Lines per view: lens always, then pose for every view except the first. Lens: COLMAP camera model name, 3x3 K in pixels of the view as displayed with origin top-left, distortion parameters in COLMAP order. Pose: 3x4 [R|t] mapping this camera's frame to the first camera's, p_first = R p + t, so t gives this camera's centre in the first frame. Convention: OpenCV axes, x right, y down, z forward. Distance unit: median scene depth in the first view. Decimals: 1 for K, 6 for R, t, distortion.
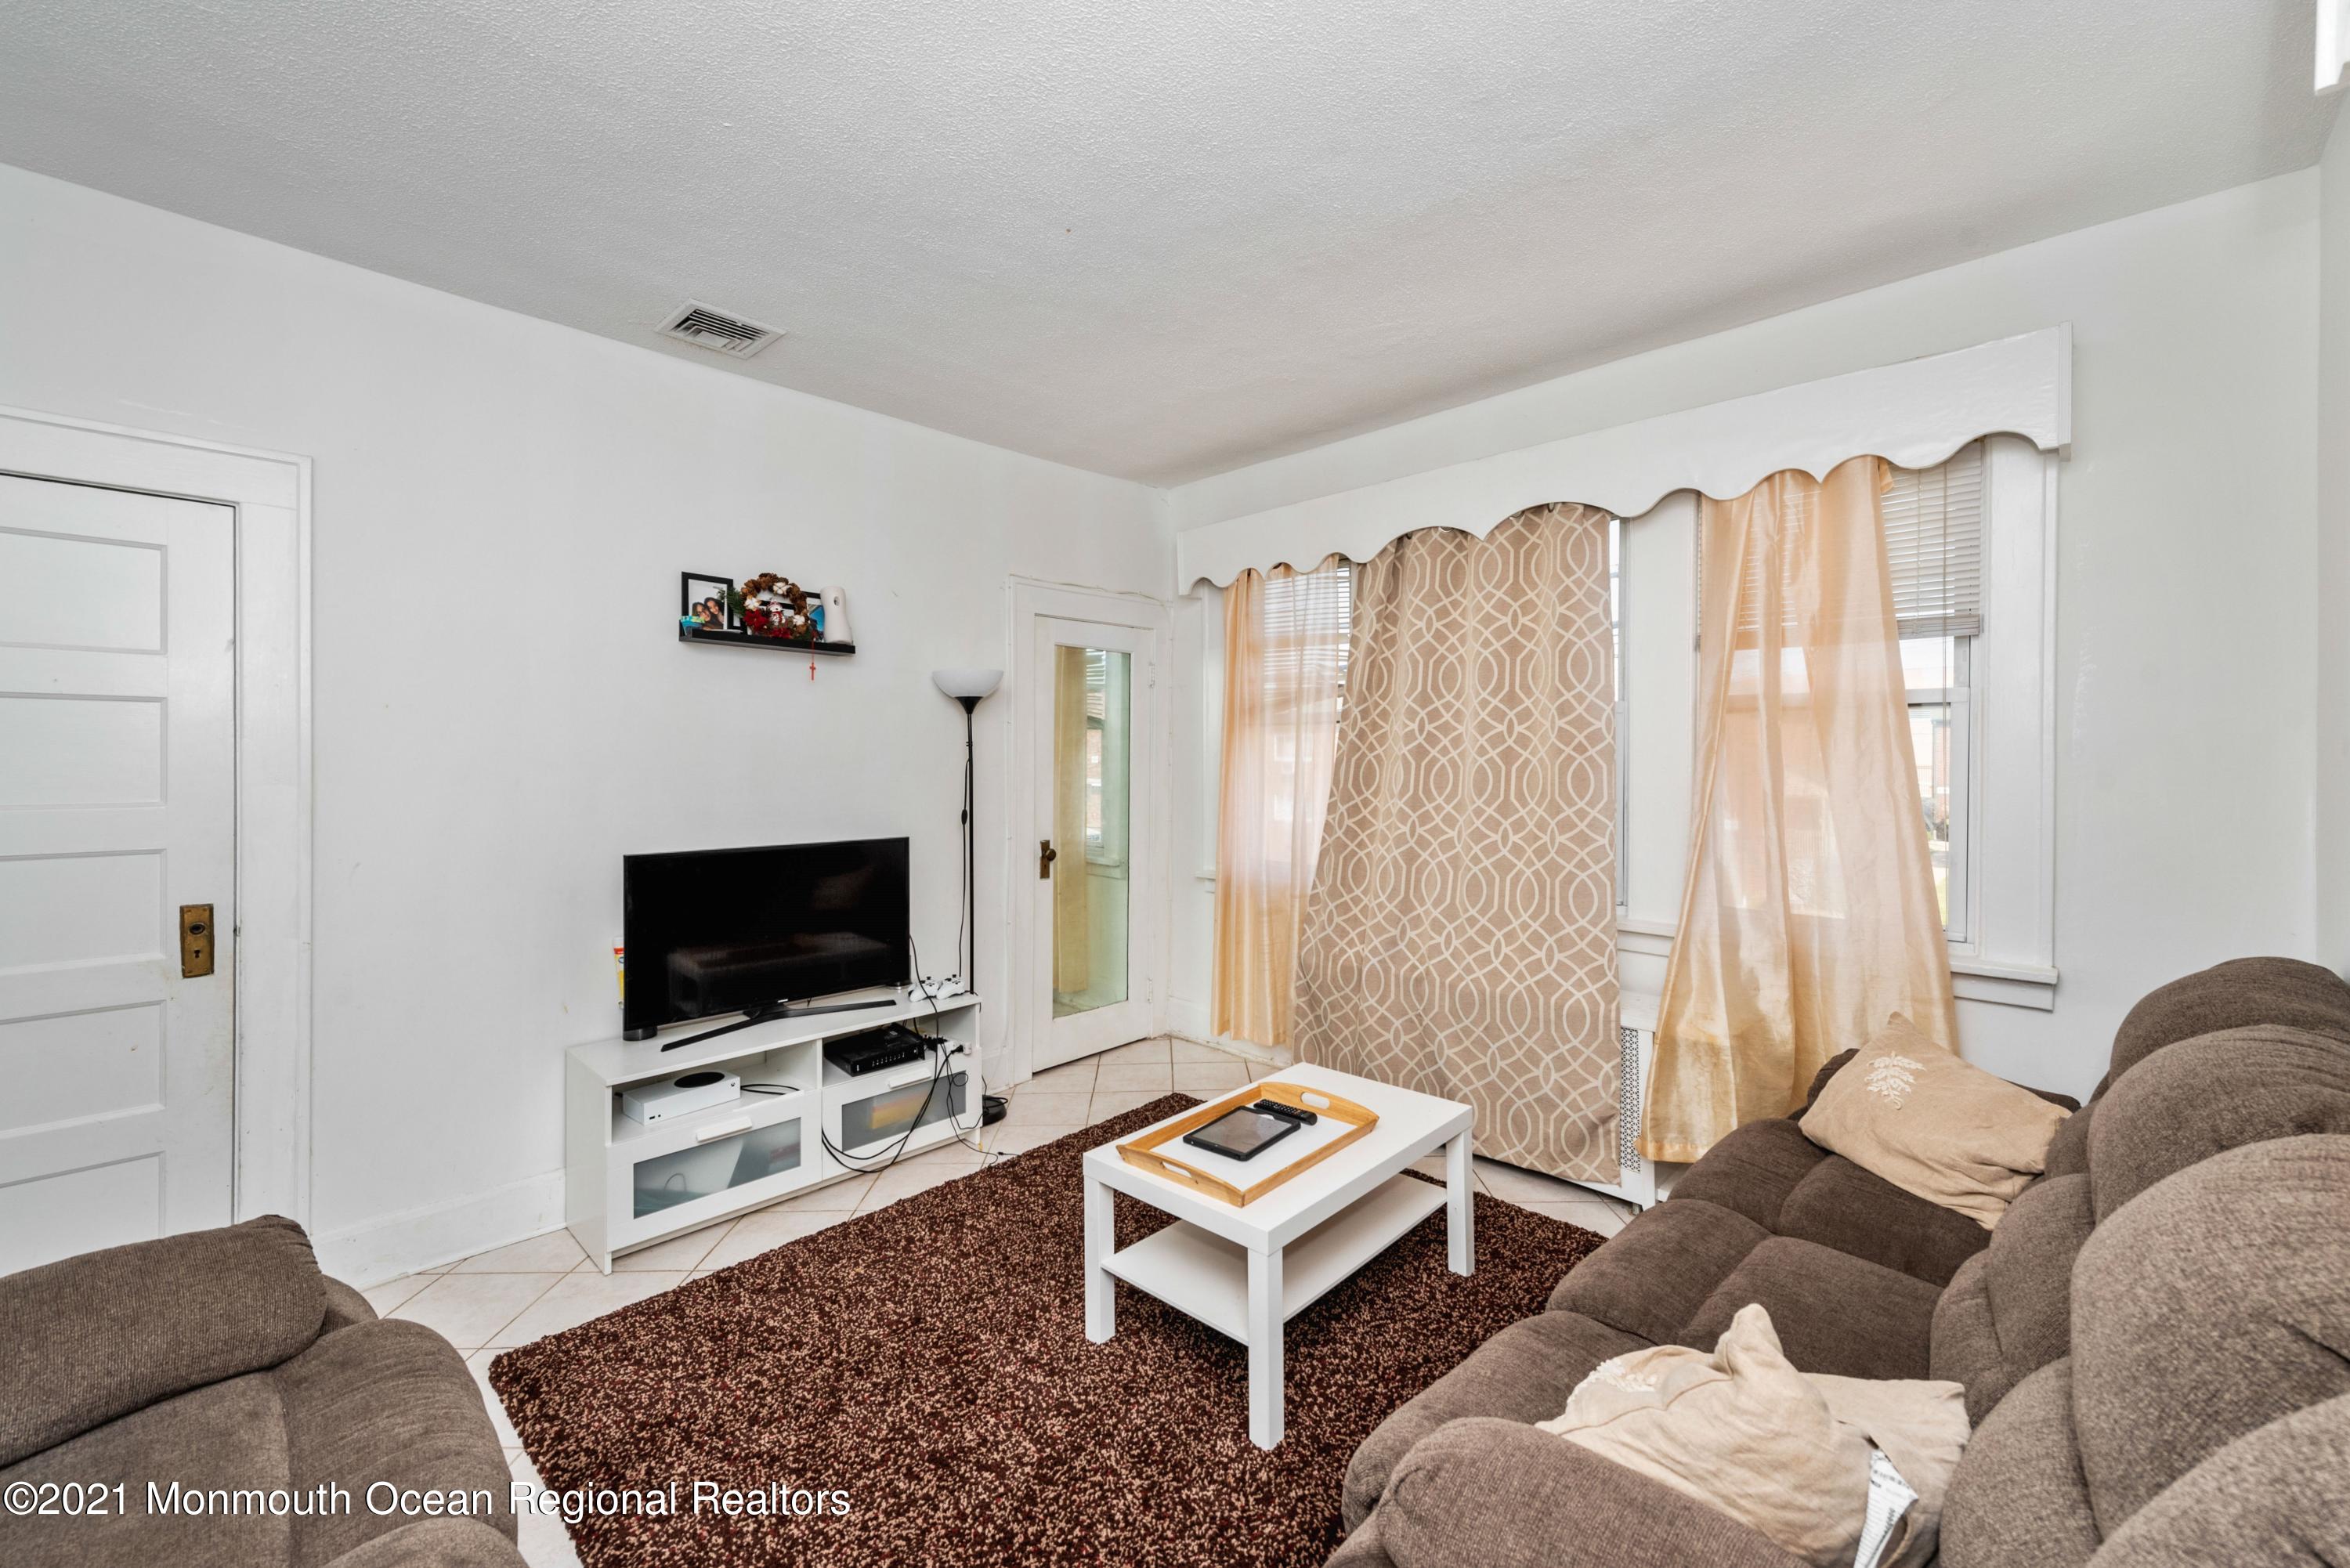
lens RADIAL K [[931.9, 0, 1178.6], [0, 931.9, 770.0], [0, 0, 1]] dist [0.001017, 0.000121]
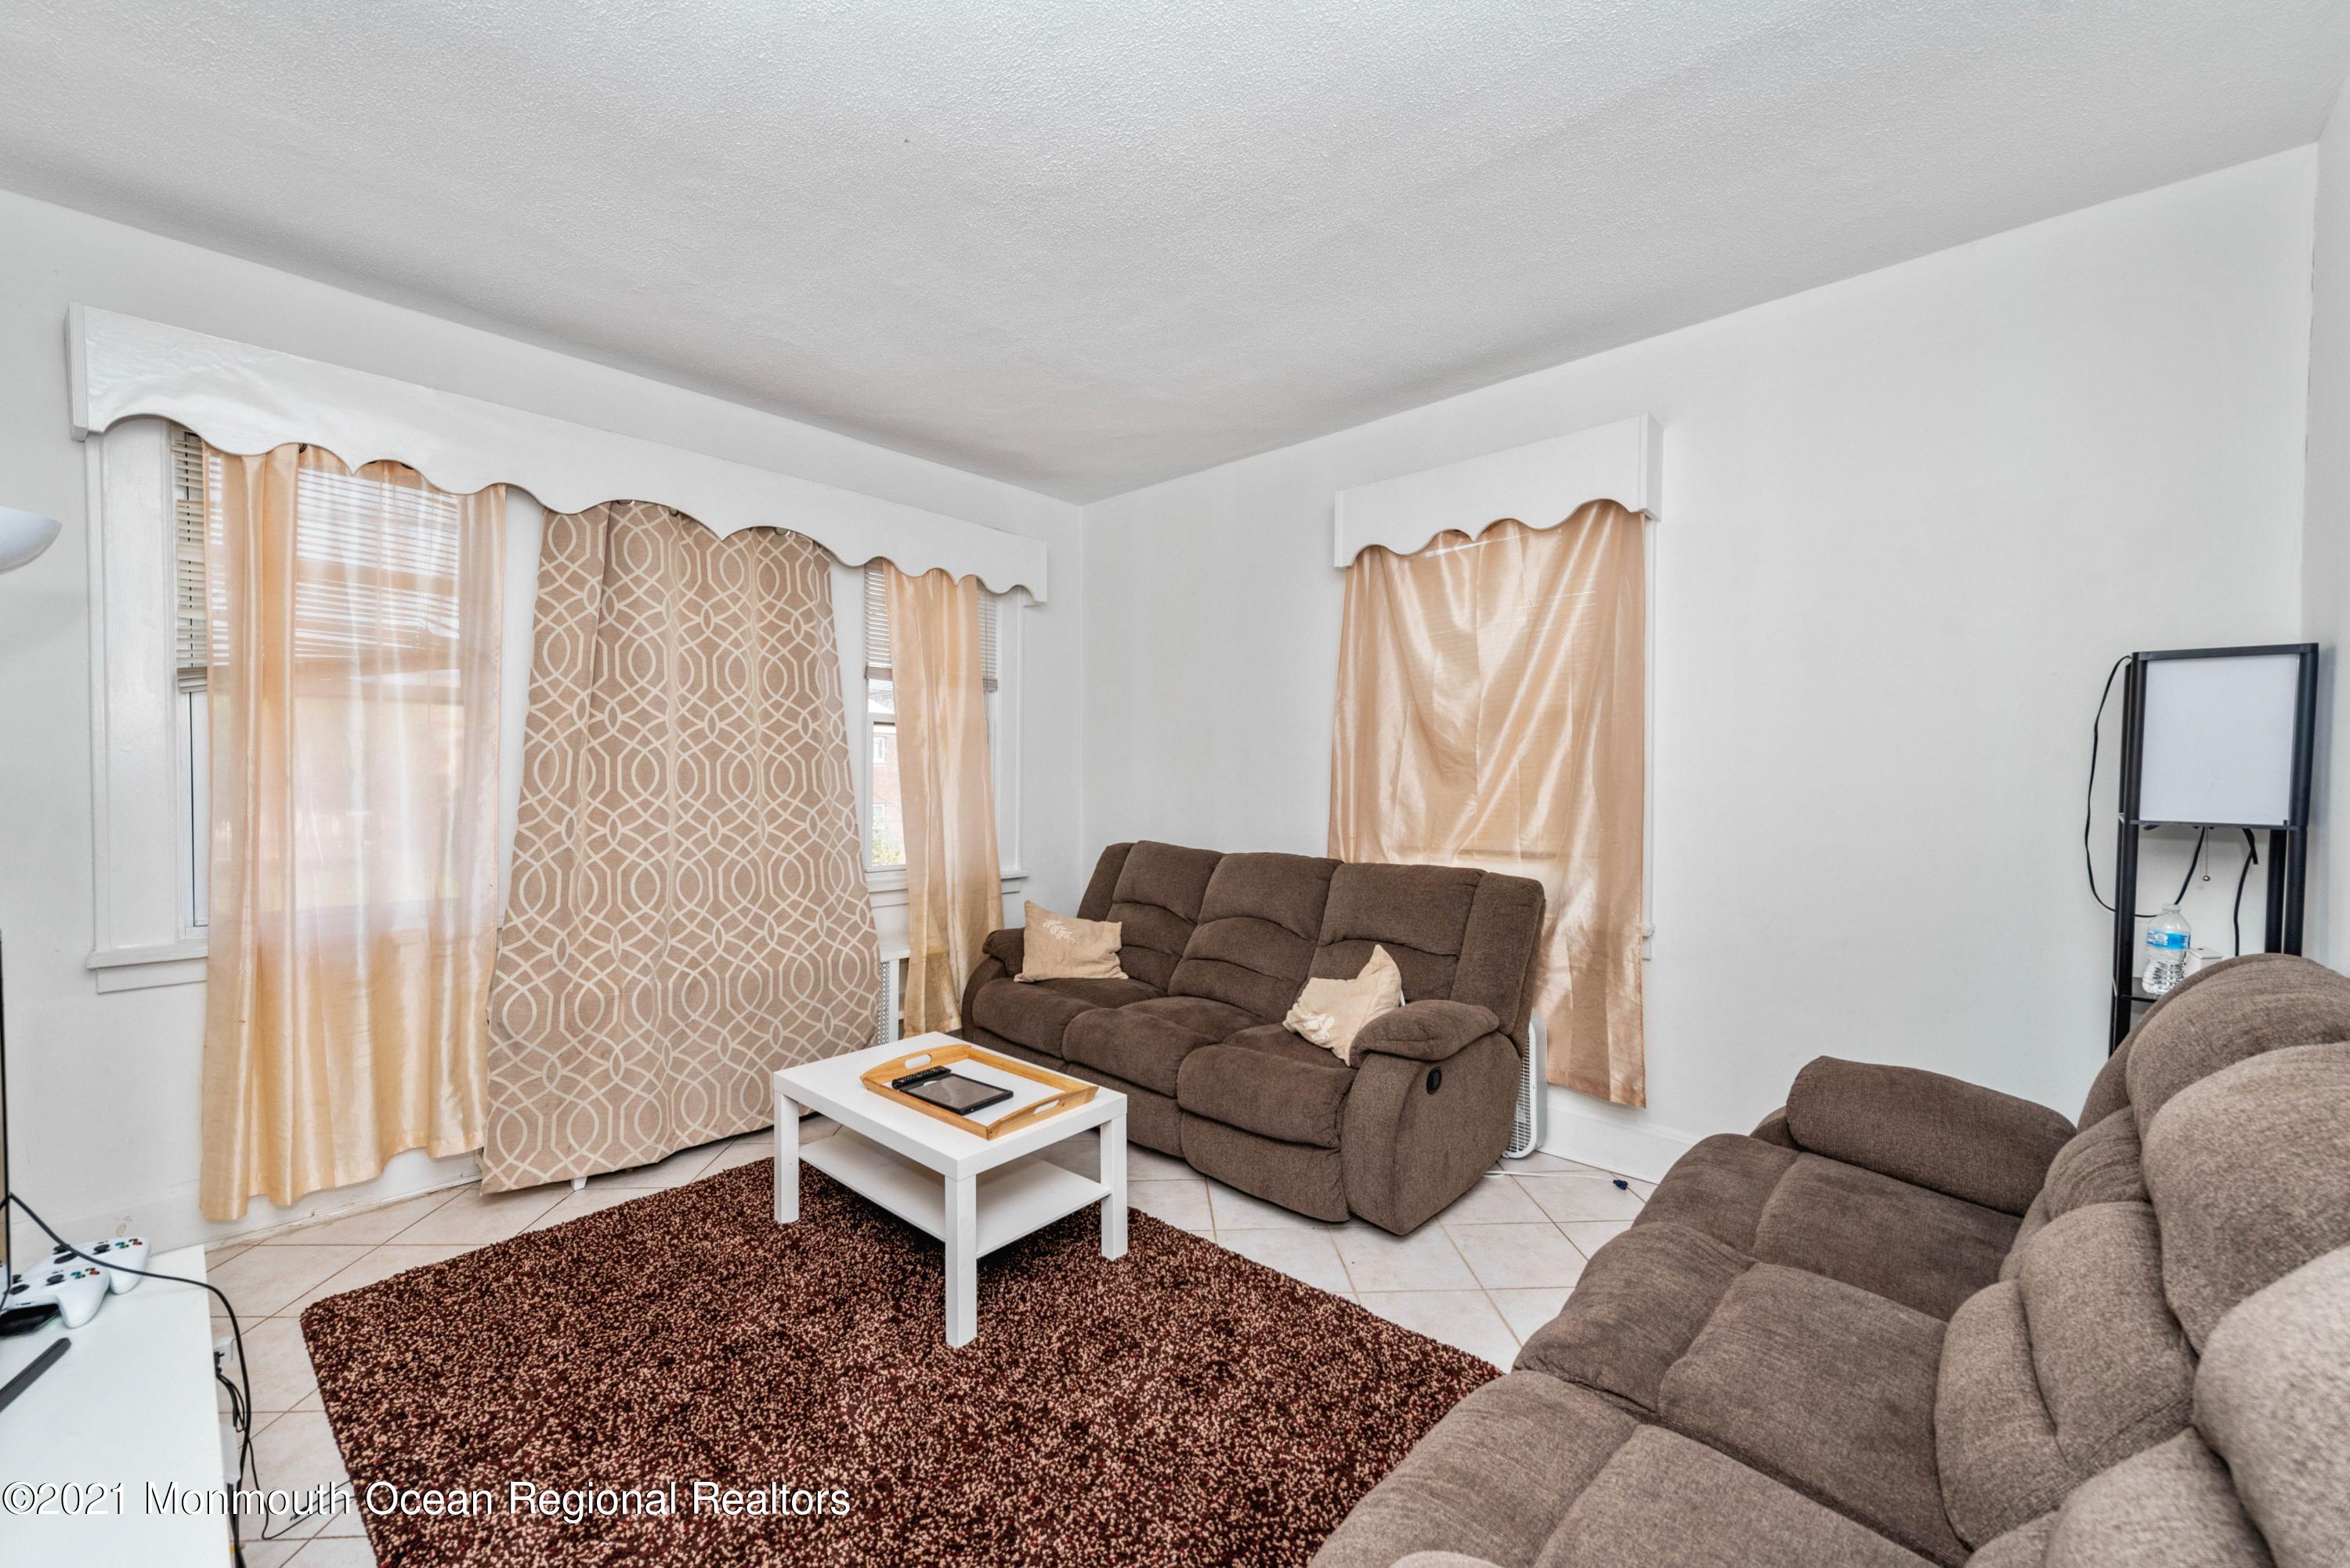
lens RADIAL K [[931.9, 0, 1178.6], [0, 931.9, 770.0], [0, 0, 1]] dist [0.001017, 0.000121]
pose [[-0.029423, -0.003974, 0.999559, -0.738565], [0.003927, 0.999984, 0.004091, 0.002179], [-0.999559, 0.004046, -0.029407, 0.548274]]
